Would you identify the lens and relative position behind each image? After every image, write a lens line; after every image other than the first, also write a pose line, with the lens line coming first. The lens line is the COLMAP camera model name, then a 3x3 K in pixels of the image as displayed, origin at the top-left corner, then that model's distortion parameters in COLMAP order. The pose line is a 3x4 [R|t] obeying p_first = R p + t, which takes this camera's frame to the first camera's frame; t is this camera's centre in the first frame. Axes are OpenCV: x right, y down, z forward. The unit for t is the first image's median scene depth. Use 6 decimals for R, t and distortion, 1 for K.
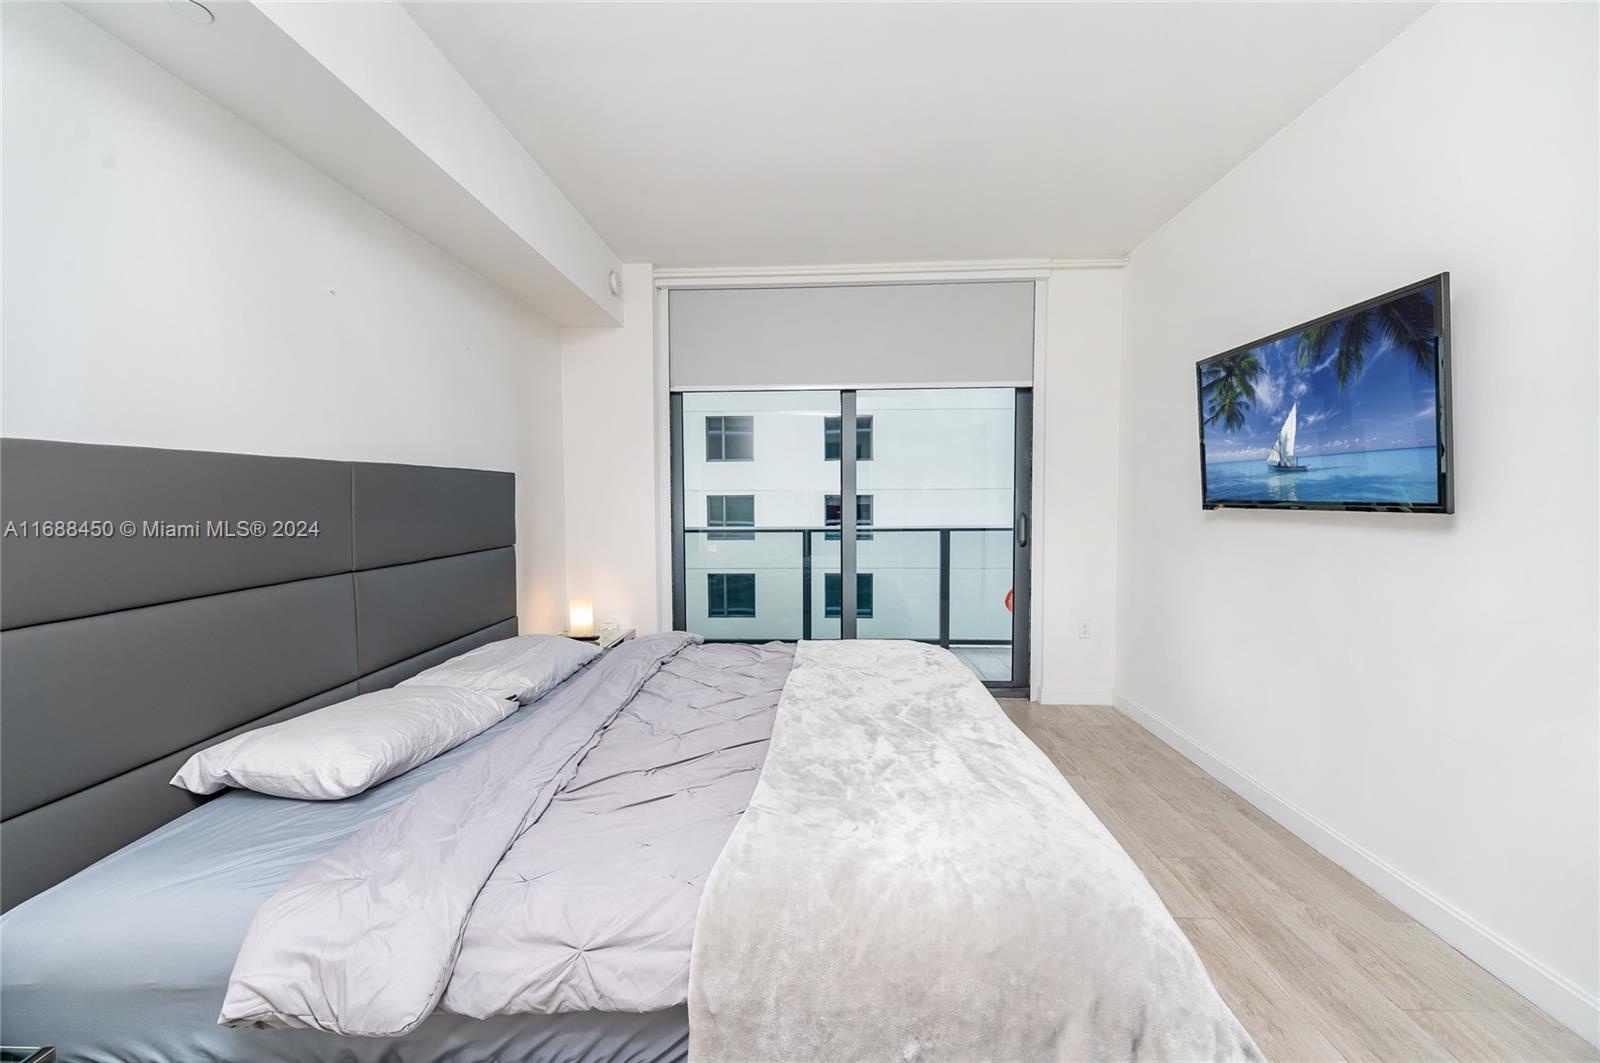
lens RADIAL K [[633.2, 0, 809.6], [0, 633.2, 521.7], [0, 0, 1]] dist [0.003966, -0.001516]
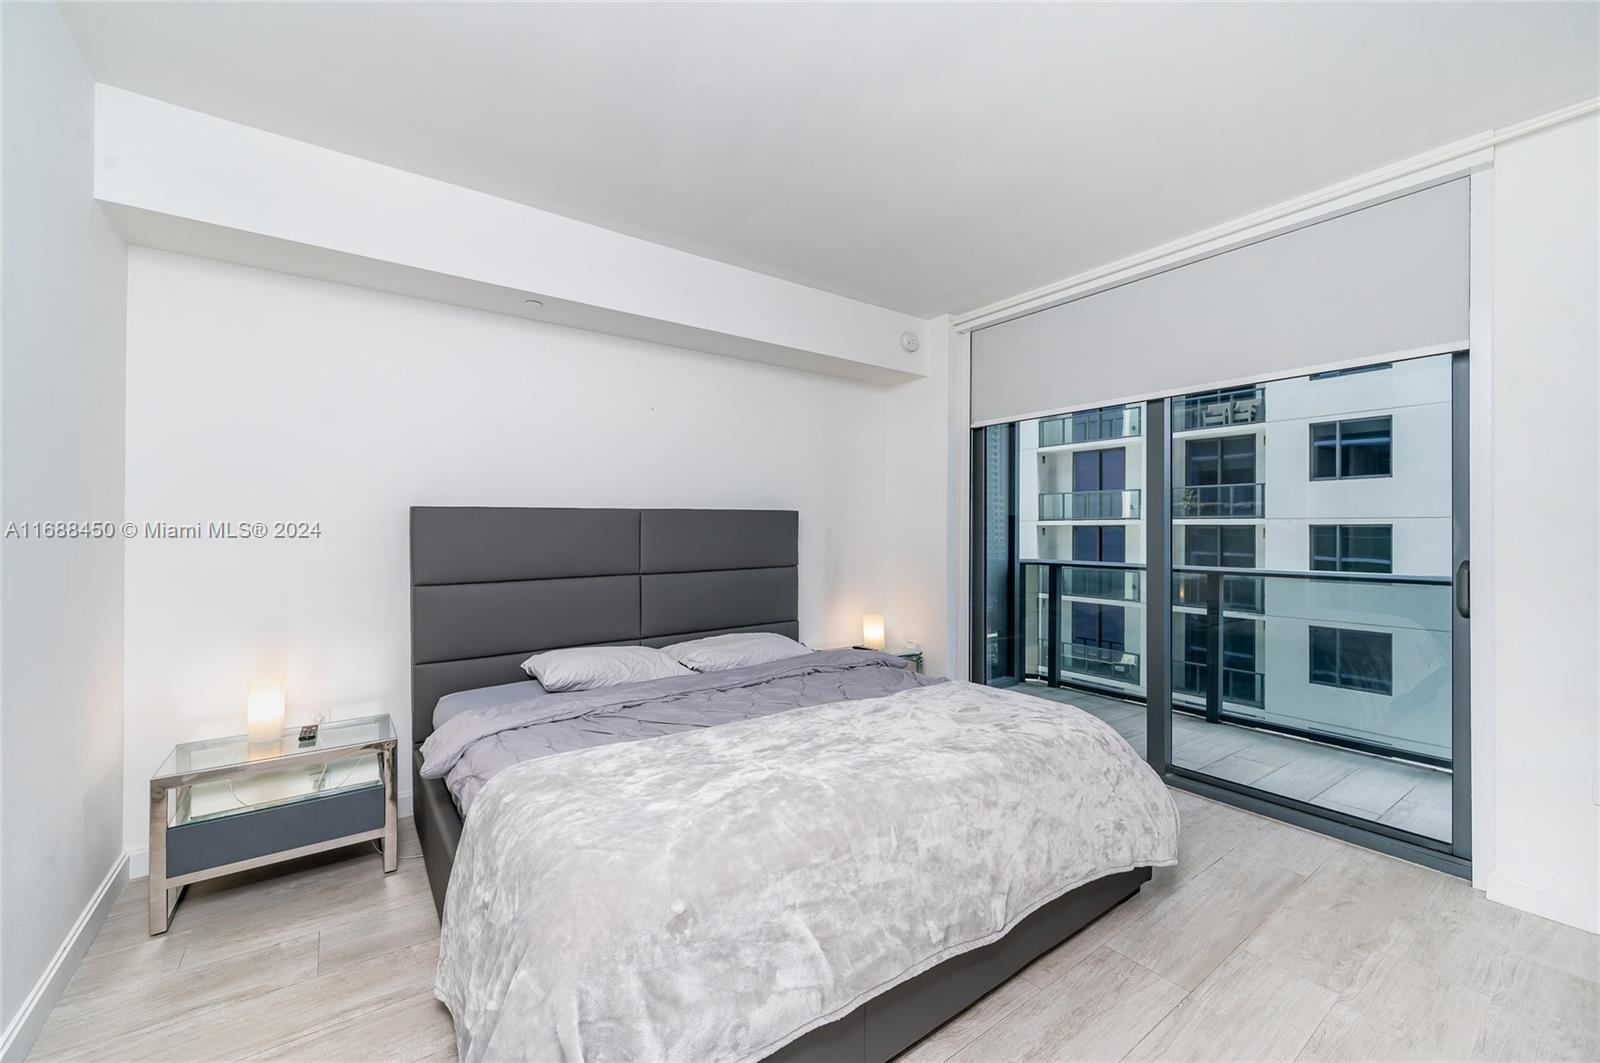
lens RADIAL K [[633.2, 0, 799.9], [0, 633.2, 521.9], [0, 0, 1]] dist [0.003966, -0.001516]
pose [[0.620473, -0.001378, -0.784226, 0.422433], [-0.033084, 0.999062, -0.027931, -0.013226], [0.783529, 0.043276, 0.619846, 0.141895]]
